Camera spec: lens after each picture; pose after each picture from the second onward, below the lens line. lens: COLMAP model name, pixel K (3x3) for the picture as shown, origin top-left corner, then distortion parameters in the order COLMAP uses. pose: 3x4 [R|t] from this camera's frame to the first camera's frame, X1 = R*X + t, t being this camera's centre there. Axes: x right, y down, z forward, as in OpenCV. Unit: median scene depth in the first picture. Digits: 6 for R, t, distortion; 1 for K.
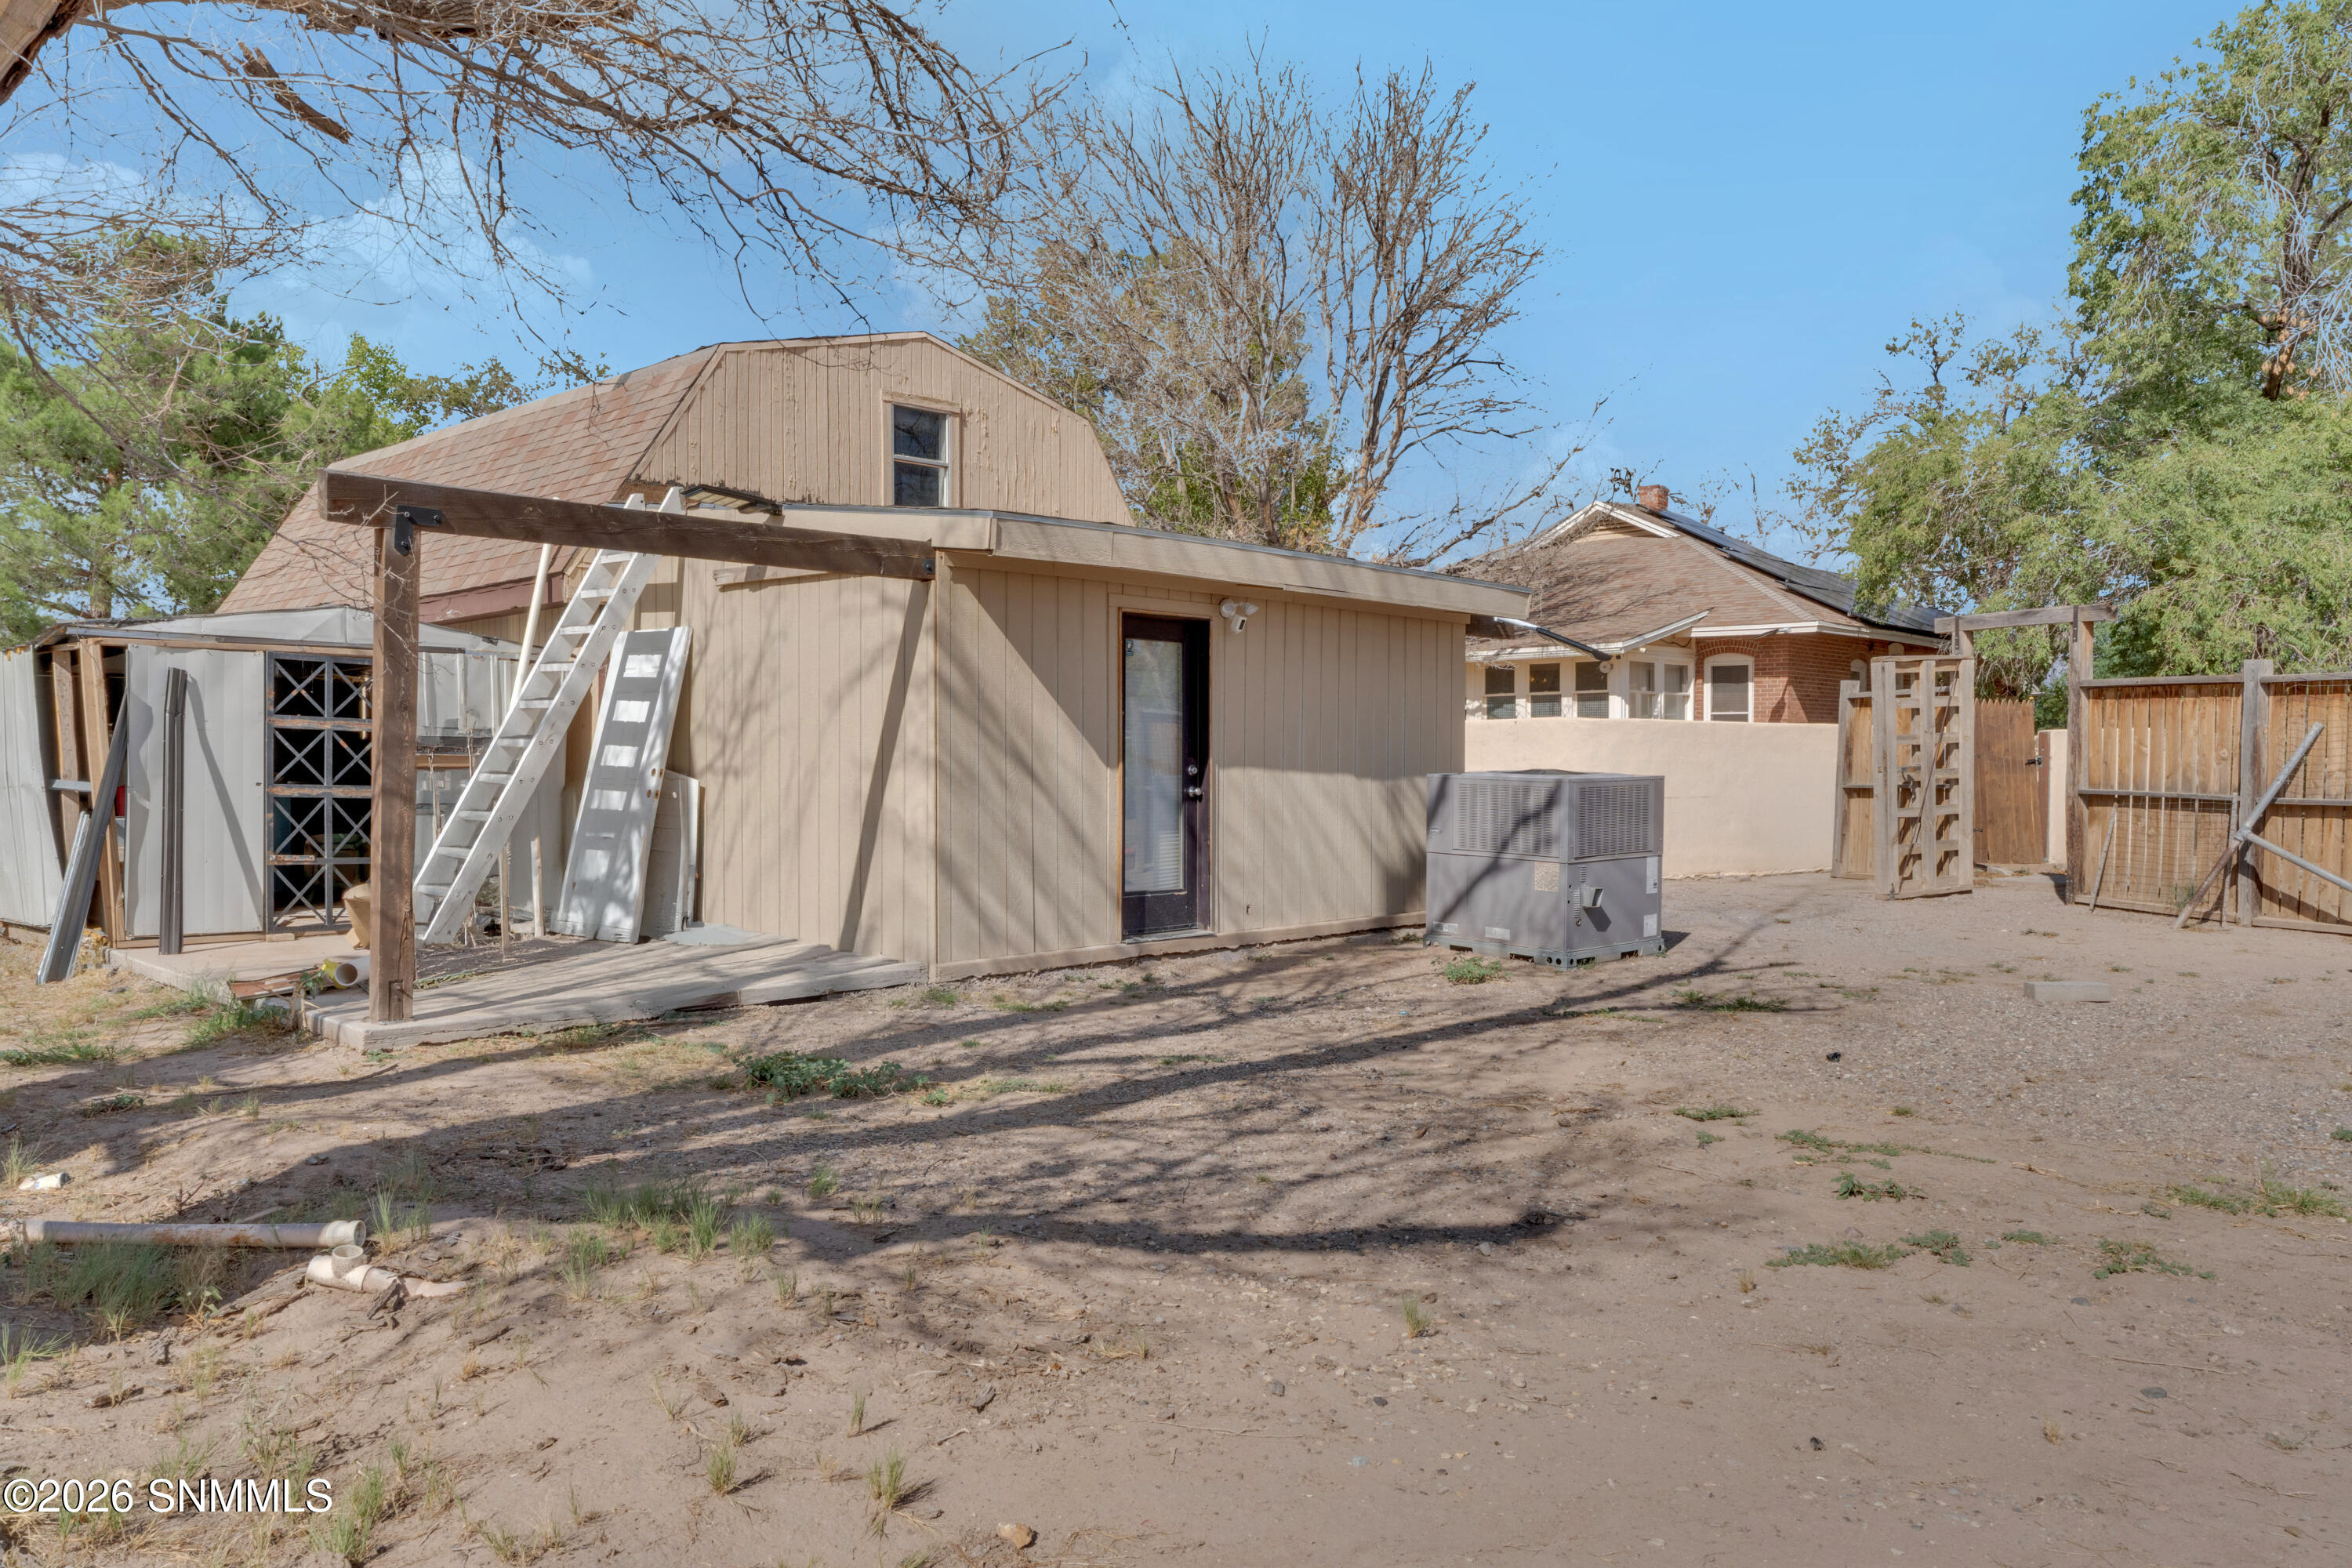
lens RADIAL K [[1620.6, 0, 1176.0], [0, 1620.6, 784.0], [0, 0, 1]] dist [0.002570, 0.000986]
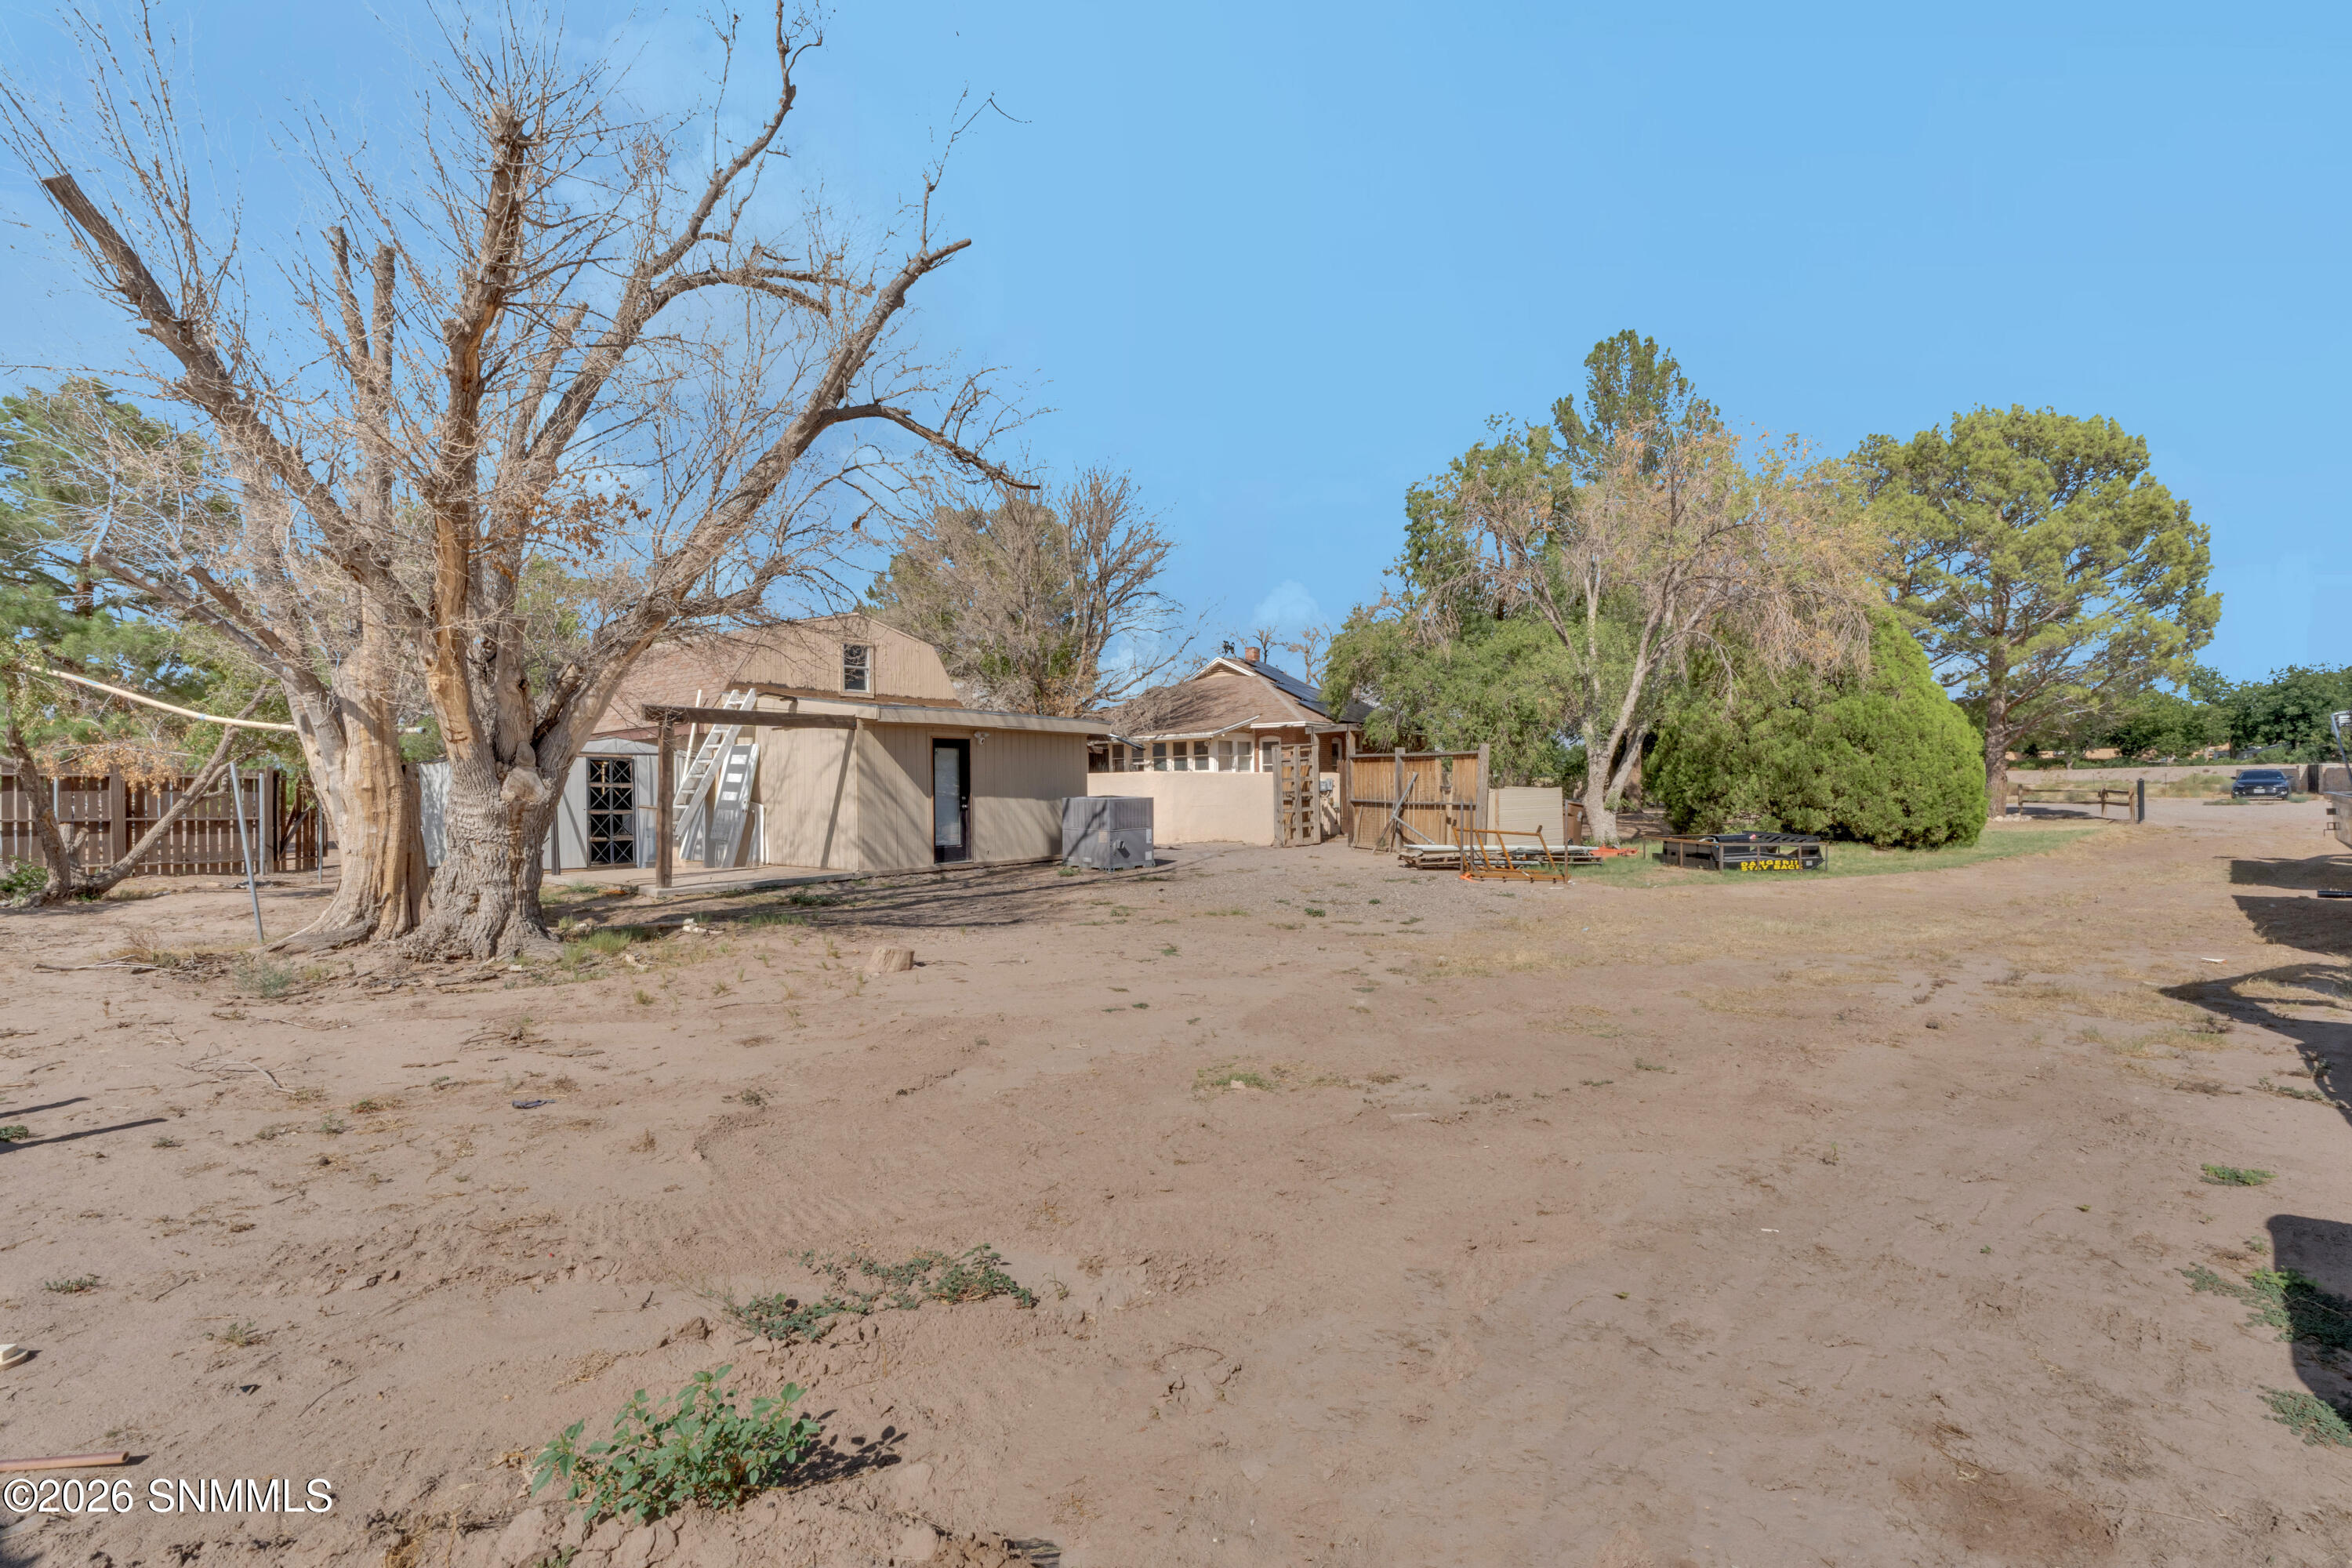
lens RADIAL K [[1028.8, 0, 1176.0], [0, 1028.8, 784.0], [0, 0, 1]] dist [0.000157, 0.000014]
pose [[0.992203, -0.013486, 0.123904, 0.138901], [0.015670, 0.999738, -0.016667, 0.001267], [-0.123647, 0.018479, 0.992154, -0.643328]]
